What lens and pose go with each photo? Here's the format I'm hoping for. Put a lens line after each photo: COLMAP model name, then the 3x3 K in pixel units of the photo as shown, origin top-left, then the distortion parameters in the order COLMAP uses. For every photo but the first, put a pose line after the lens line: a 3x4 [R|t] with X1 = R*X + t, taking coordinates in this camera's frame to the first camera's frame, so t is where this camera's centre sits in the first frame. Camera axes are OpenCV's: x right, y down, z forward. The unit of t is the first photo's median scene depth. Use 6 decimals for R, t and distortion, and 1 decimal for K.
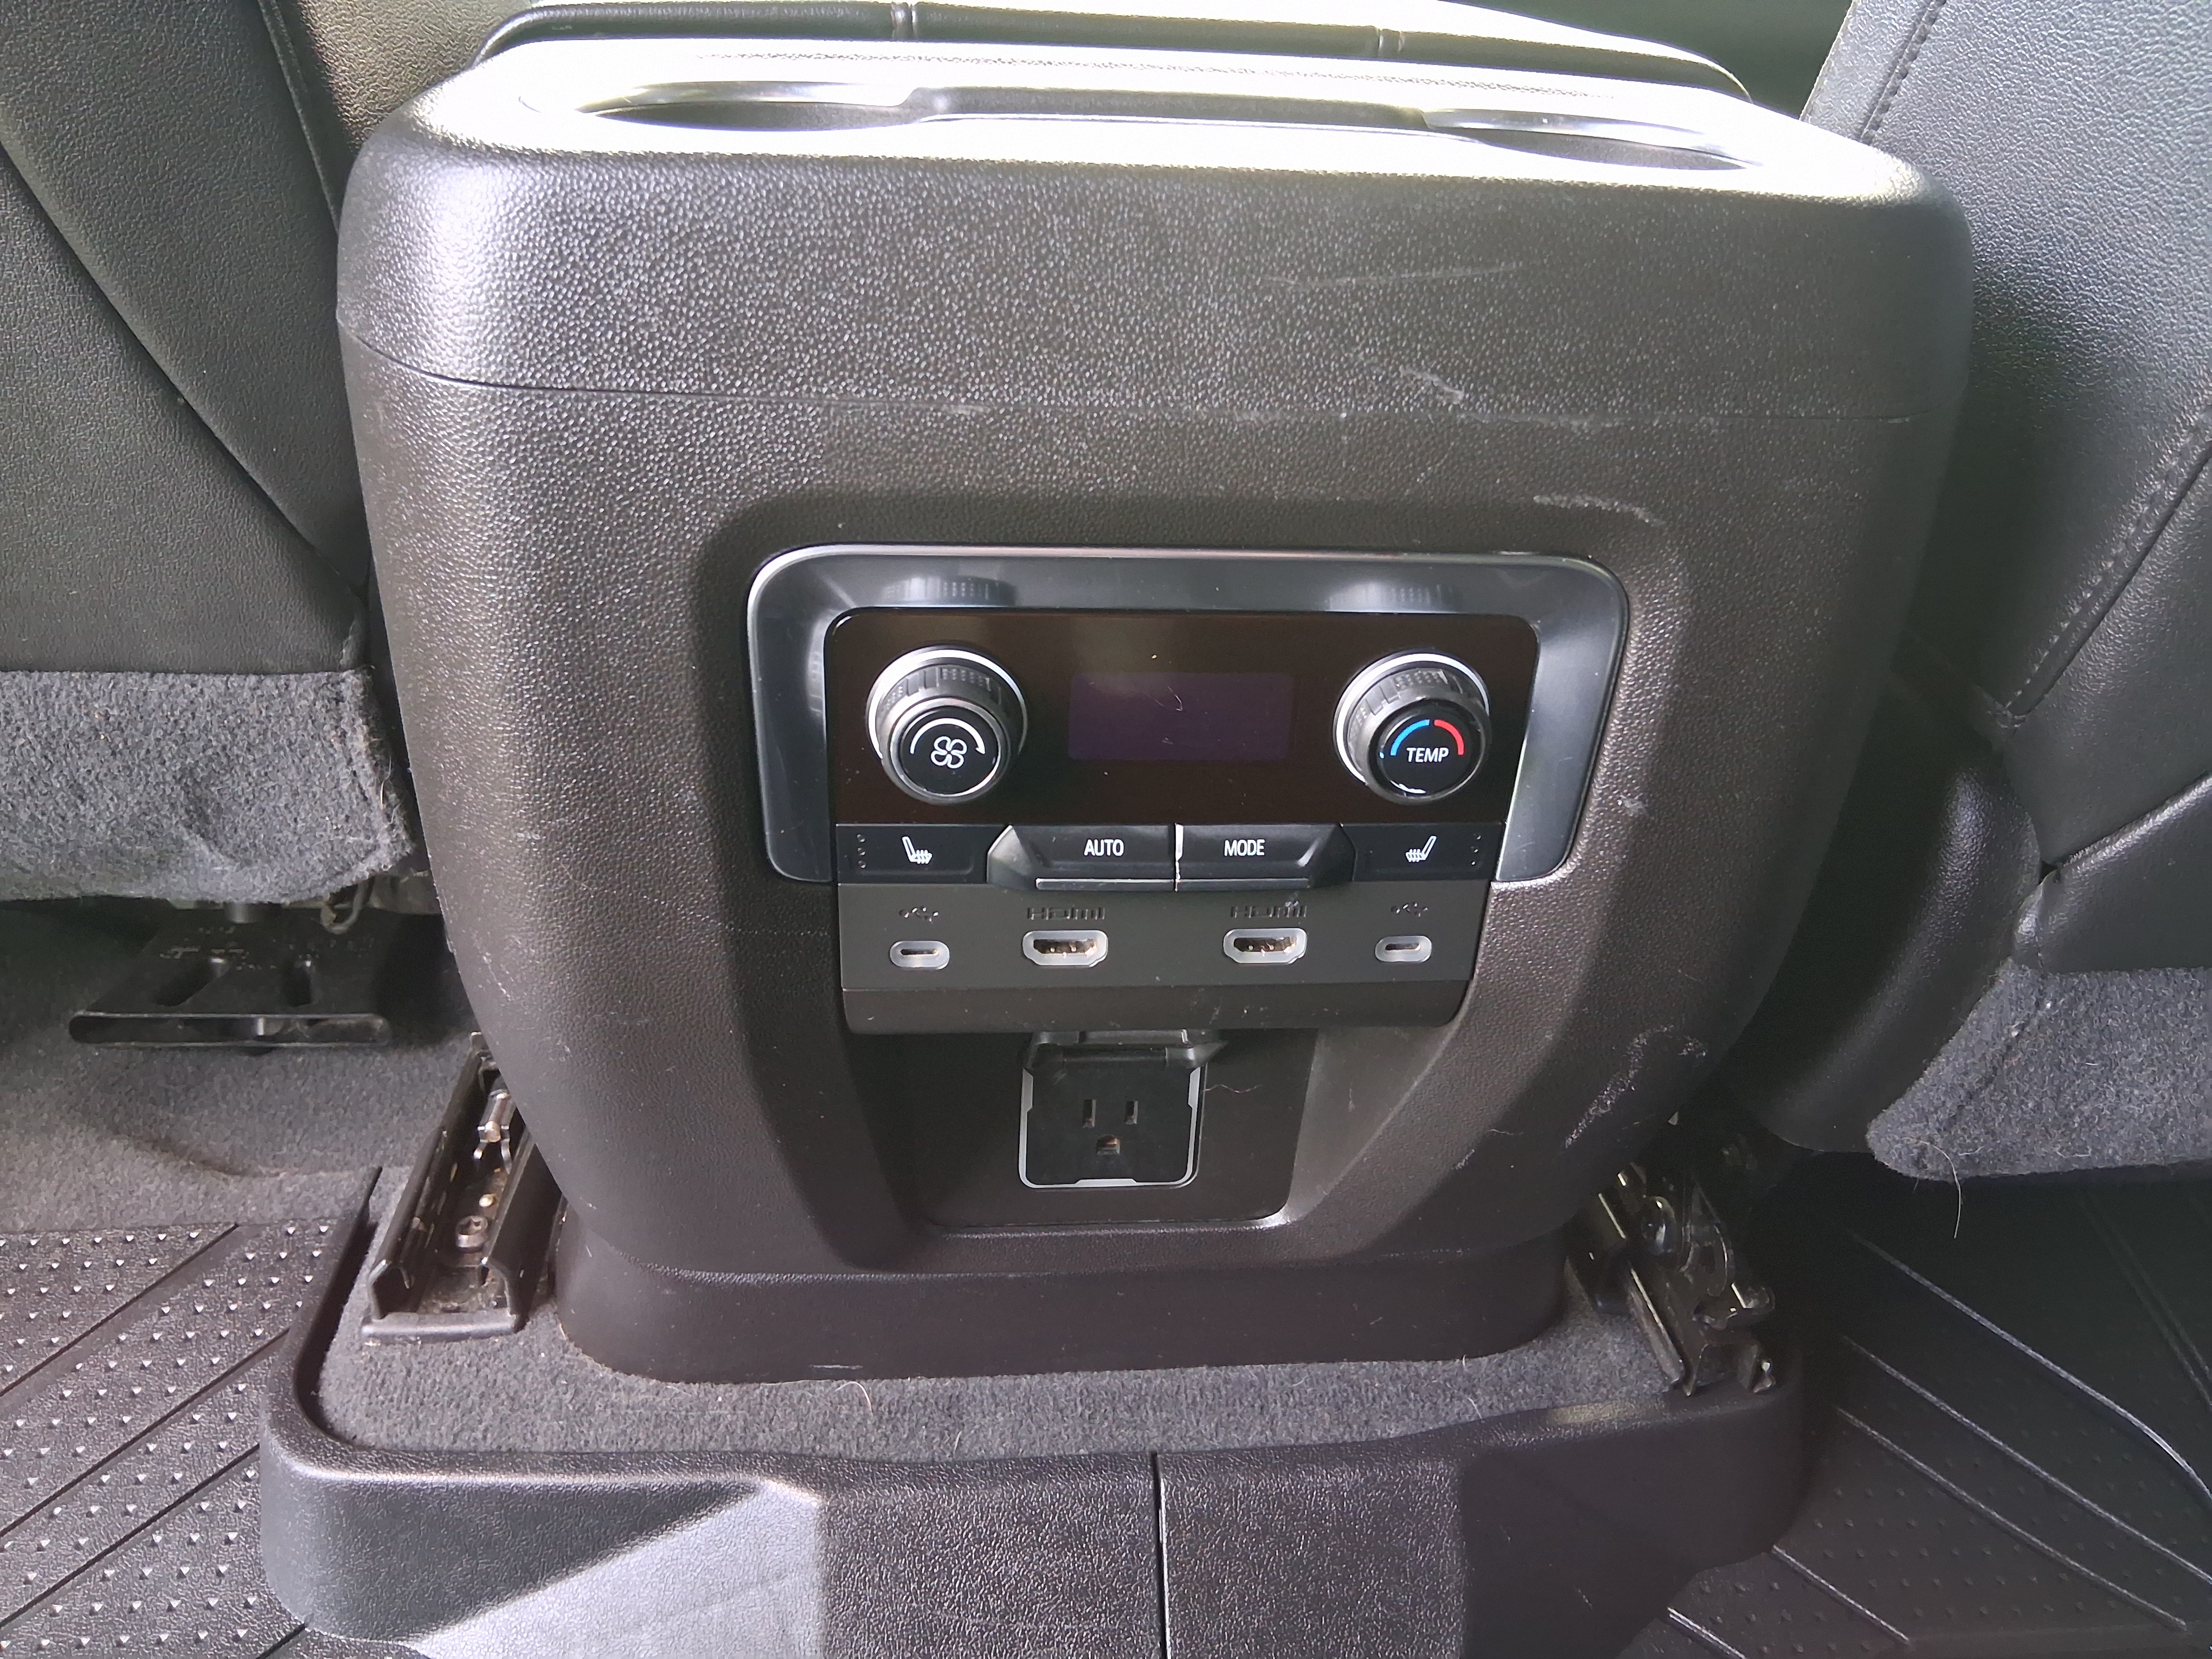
lens RADIAL K [[1631.0, 0, 1112.2], [0, 1631.0, 840.0], [0, 0, 1]] dist [0.016099, -0.026266]
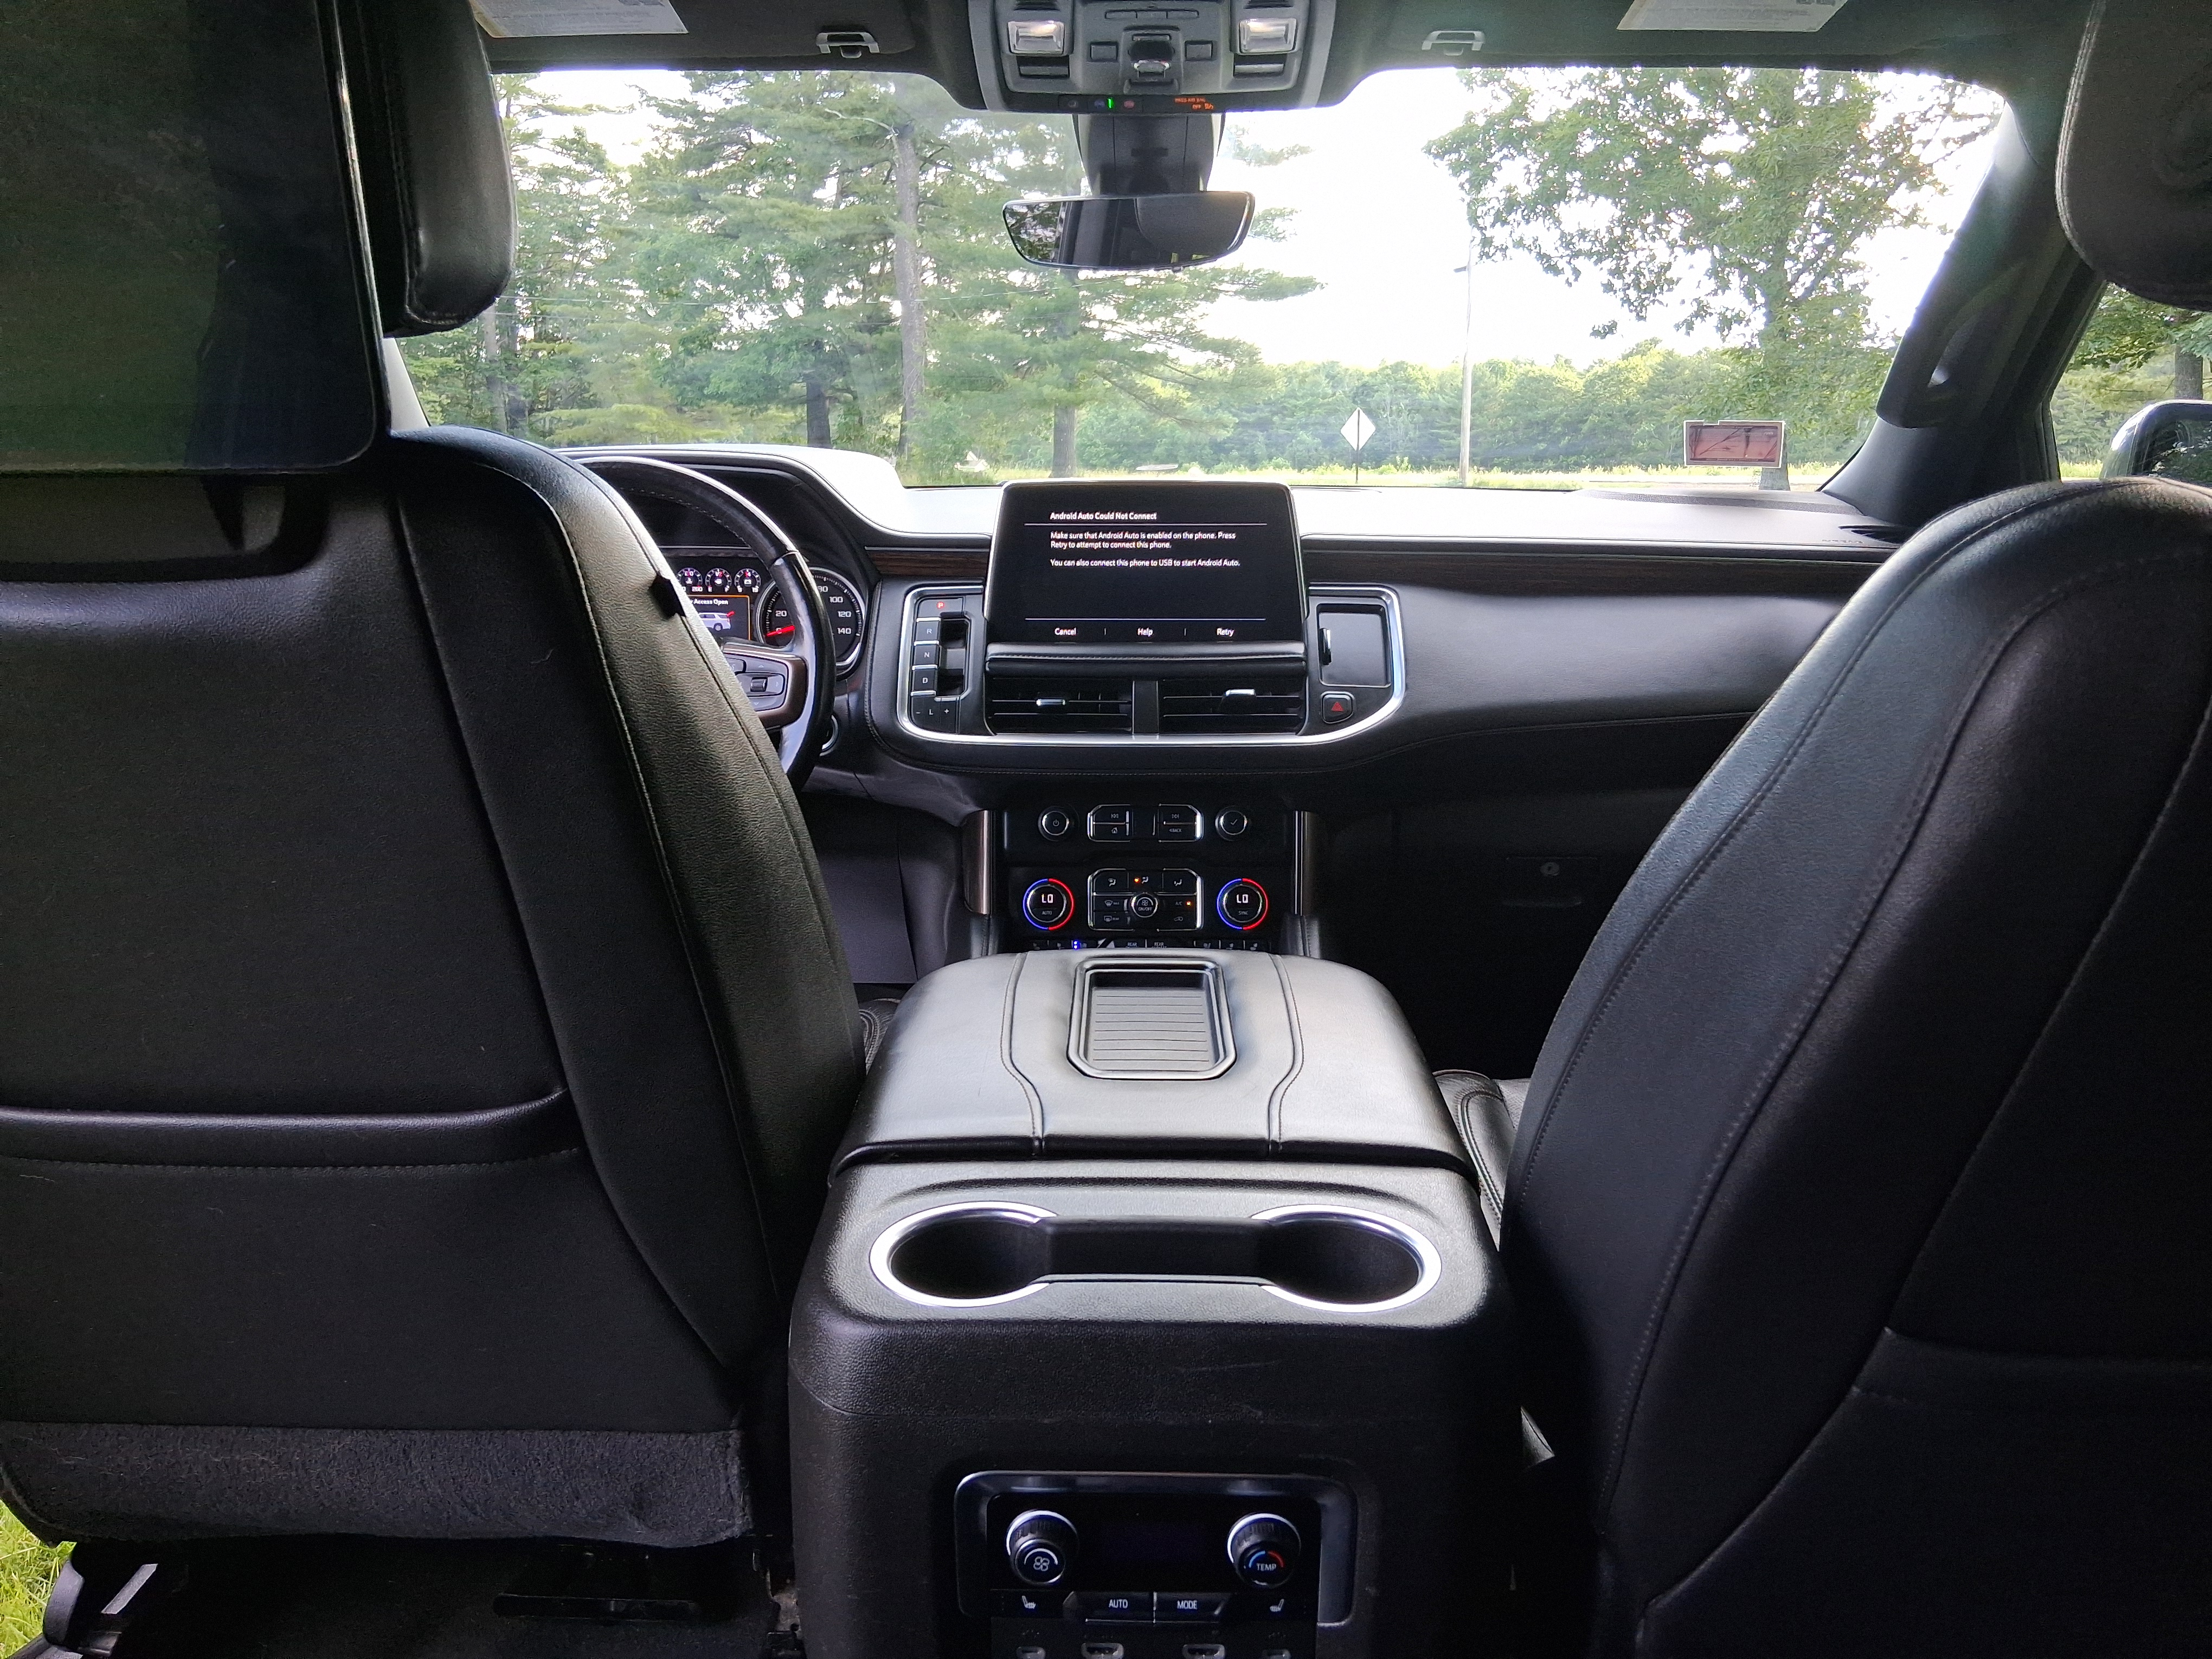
lens RADIAL K [[1631.0, 0, 1112.9], [0, 1631.0, 816.4], [0, 0, 1]] dist [0.016099, -0.026266]
pose [[0.992782, -0.027465, -0.116747, 0.255856], [-0.006041, 0.960739, -0.277388, -0.377245], [0.119782, 0.276091, 0.953638, -1.246619]]
